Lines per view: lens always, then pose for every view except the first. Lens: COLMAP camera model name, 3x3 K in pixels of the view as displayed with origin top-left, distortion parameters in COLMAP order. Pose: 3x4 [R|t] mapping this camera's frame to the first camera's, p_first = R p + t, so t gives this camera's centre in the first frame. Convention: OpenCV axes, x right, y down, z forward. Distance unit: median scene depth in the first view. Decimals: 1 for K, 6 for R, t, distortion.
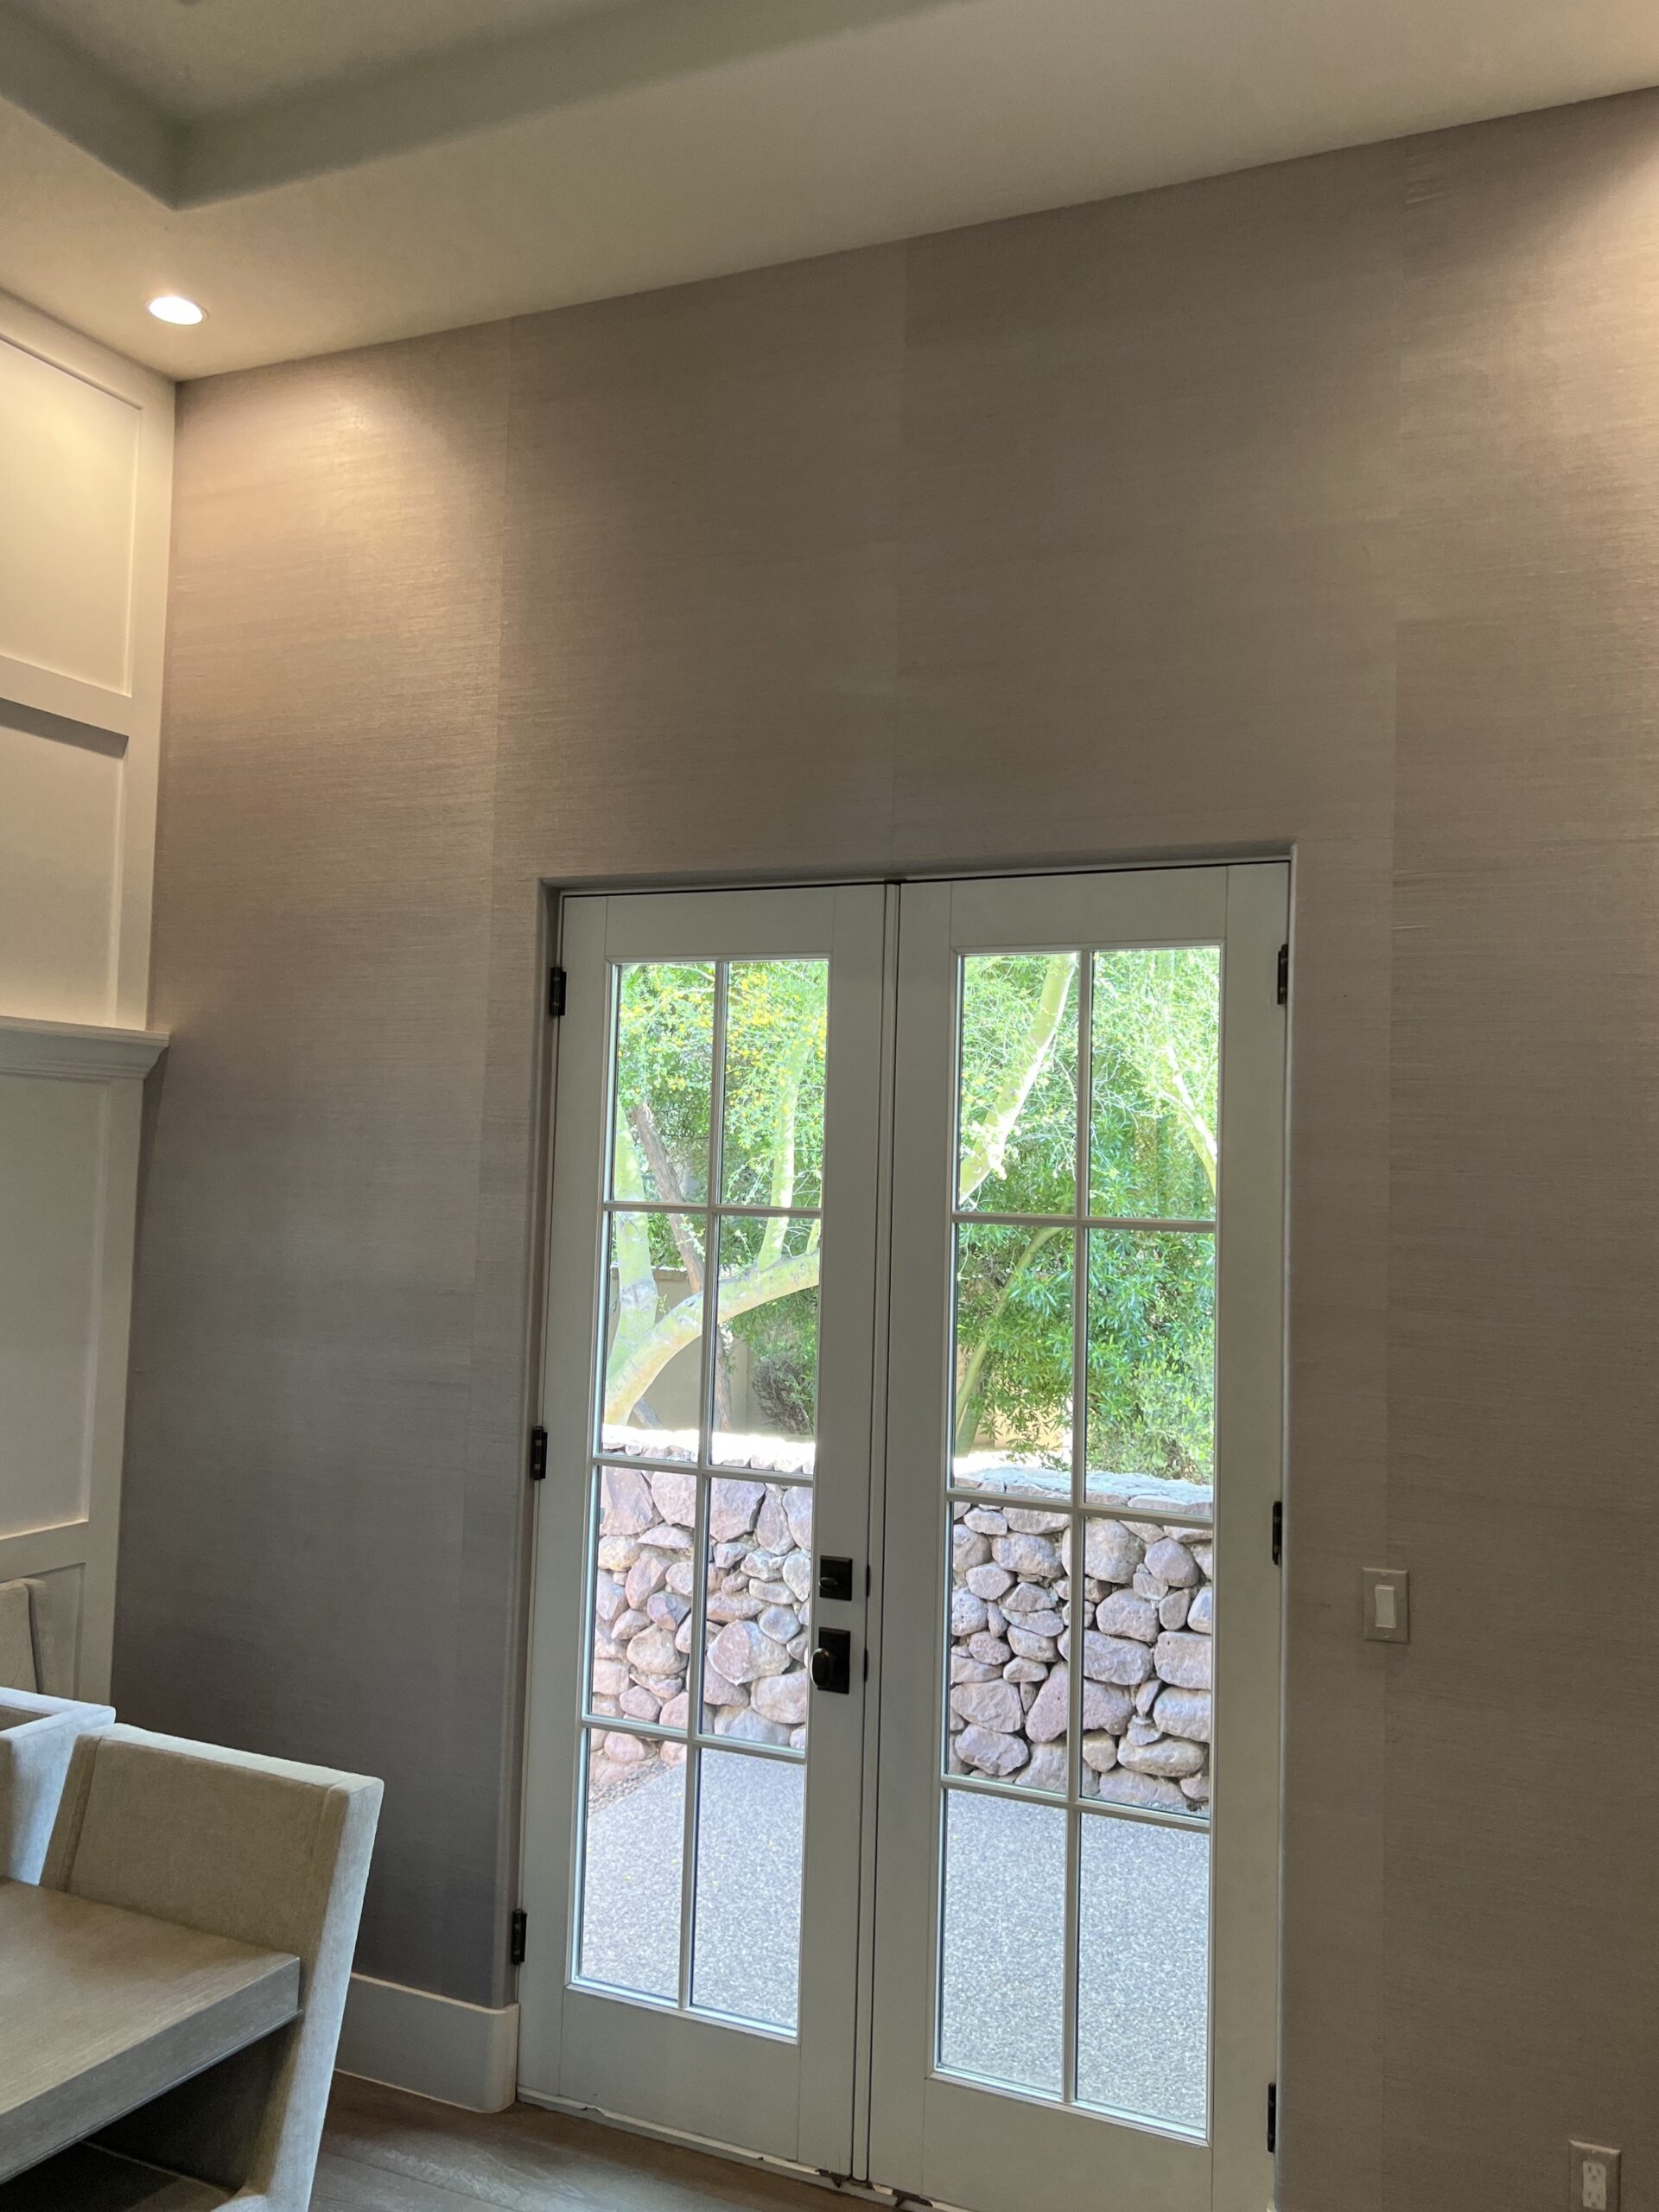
lens RADIAL K [[1874.1, 0, 829.5], [0, 1874.1, 1106.0], [0, 0, 1]] dist [0.134603, -0.273391]
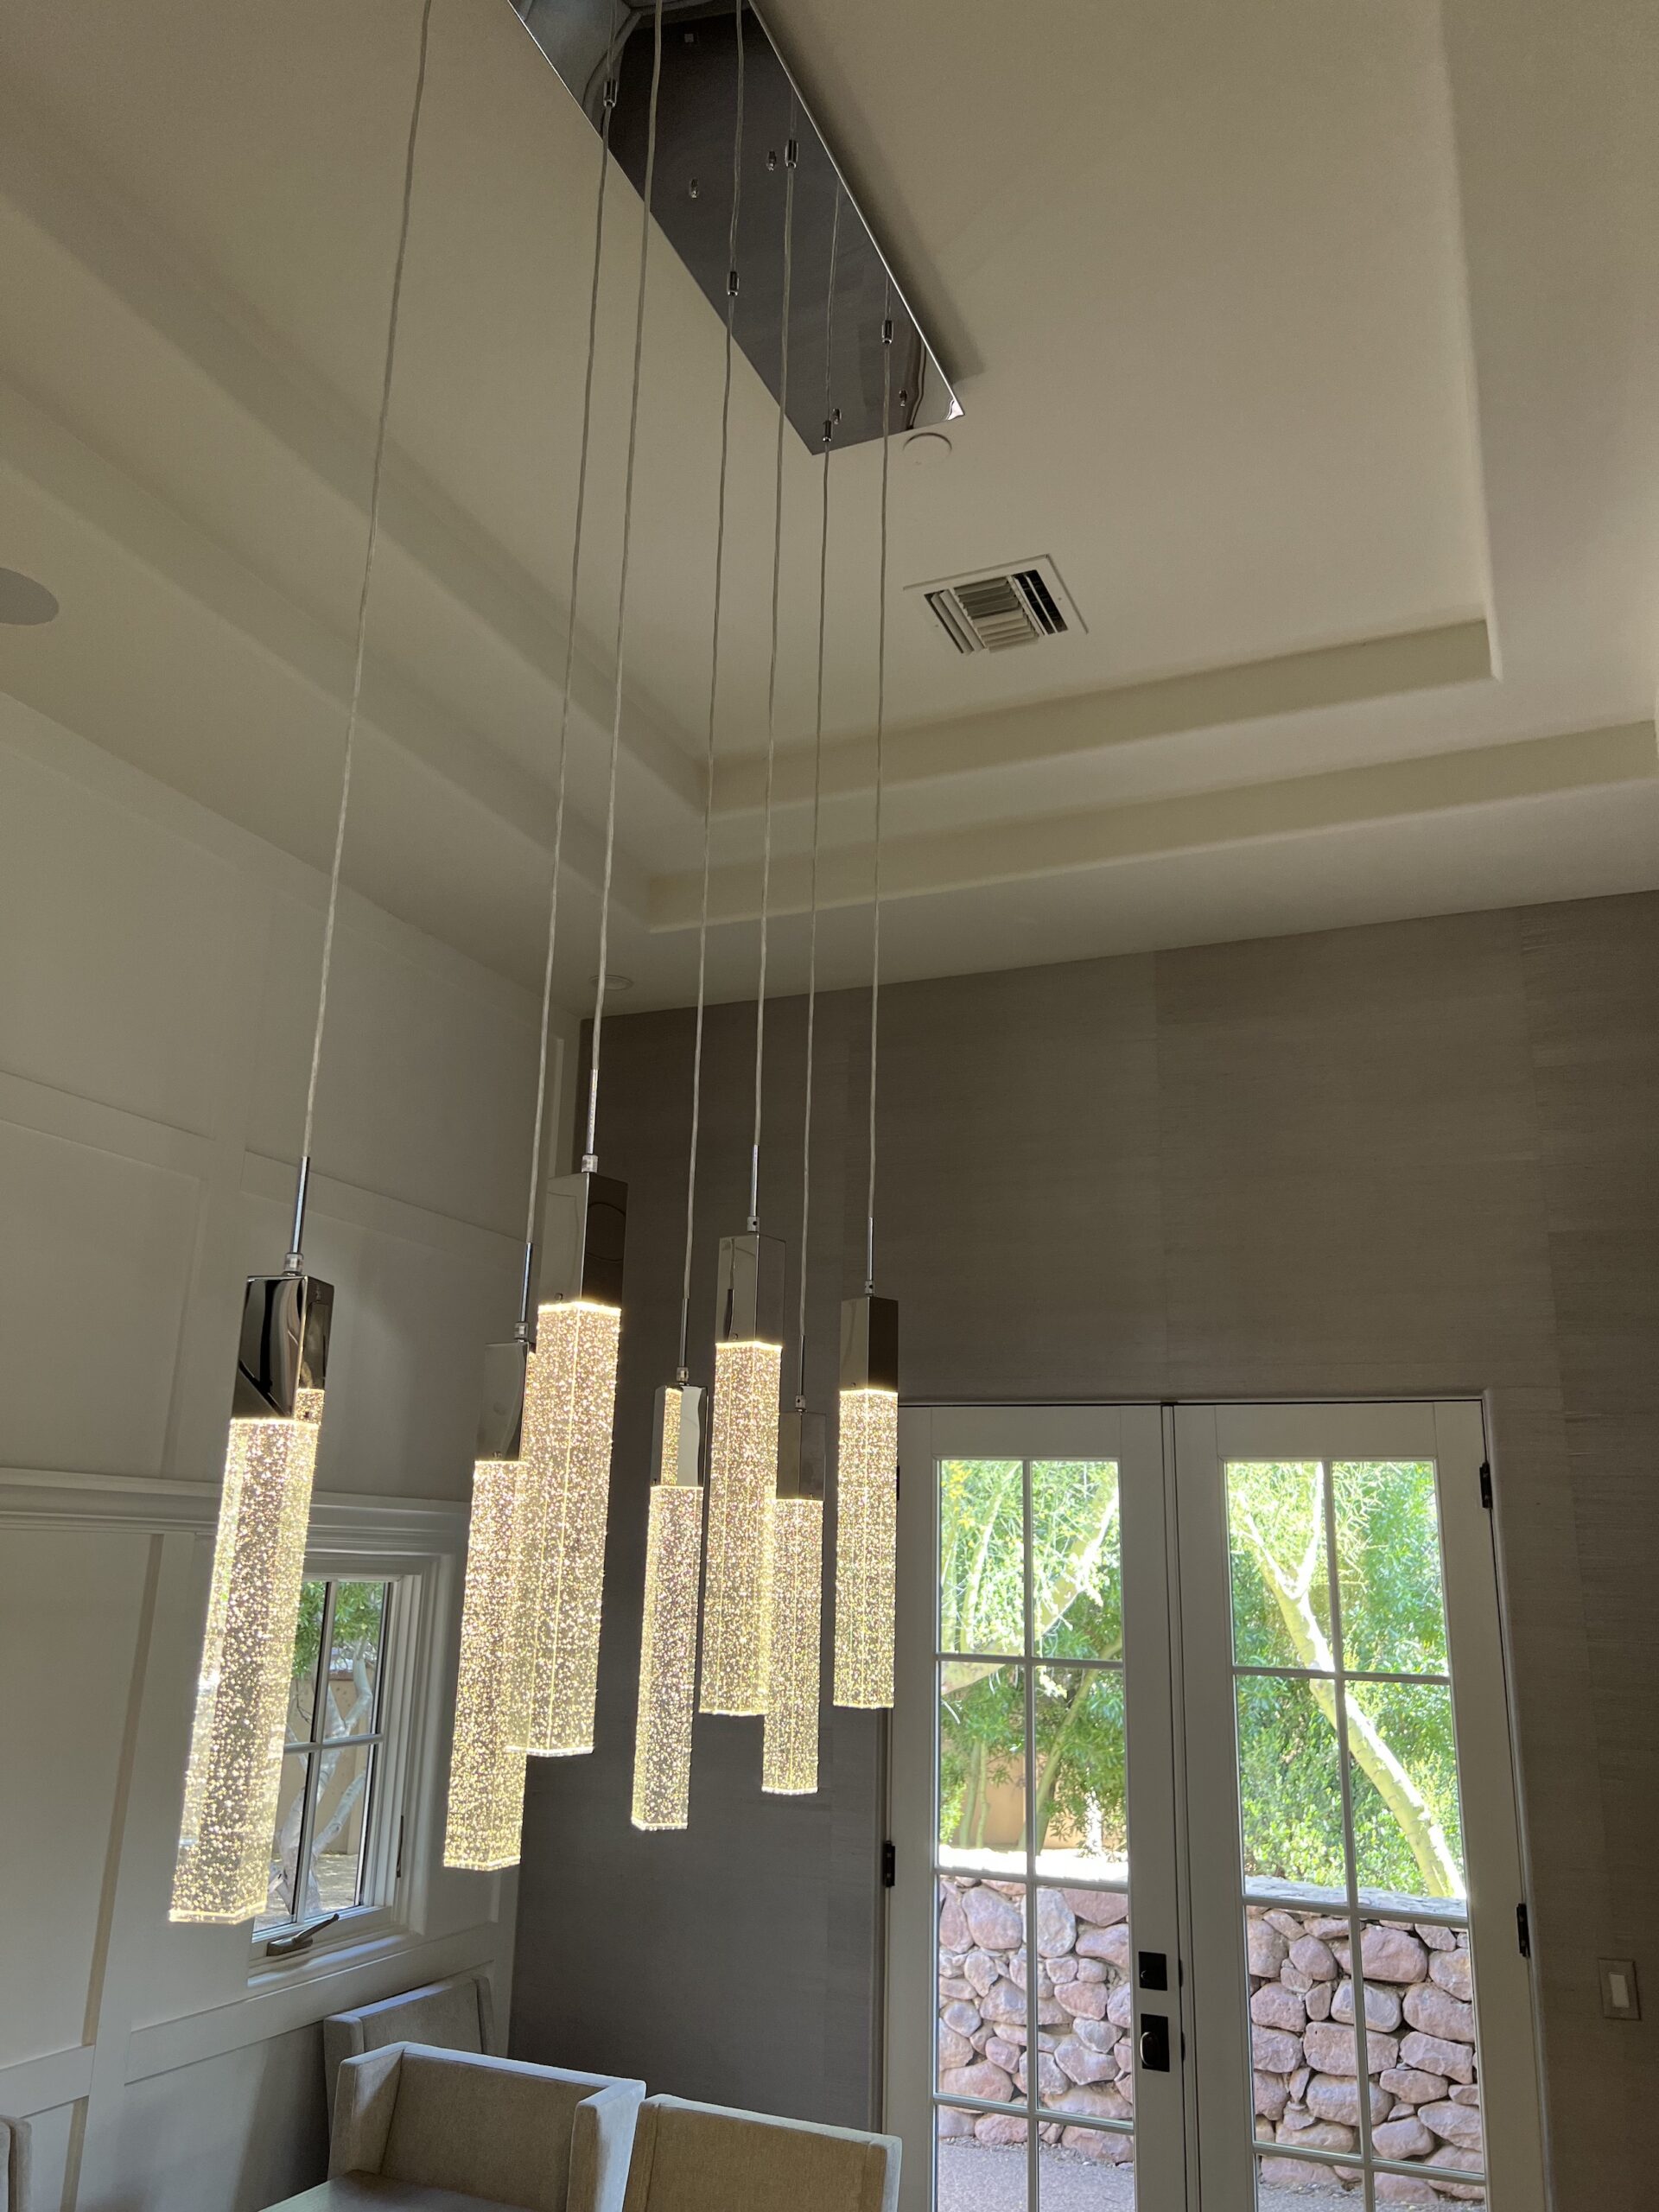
lens RADIAL K [[1688.2, 0, 829.5], [0, 1688.2, 1106.0], [0, 0, 1]] dist [0.001314, -0.003974]
pose [[0.999809, 0.006555, 0.018439, -0.141646], [-0.002138, 0.973182, -0.230028, -0.030325], [-0.019452, 0.229944, 0.973009, -0.129504]]
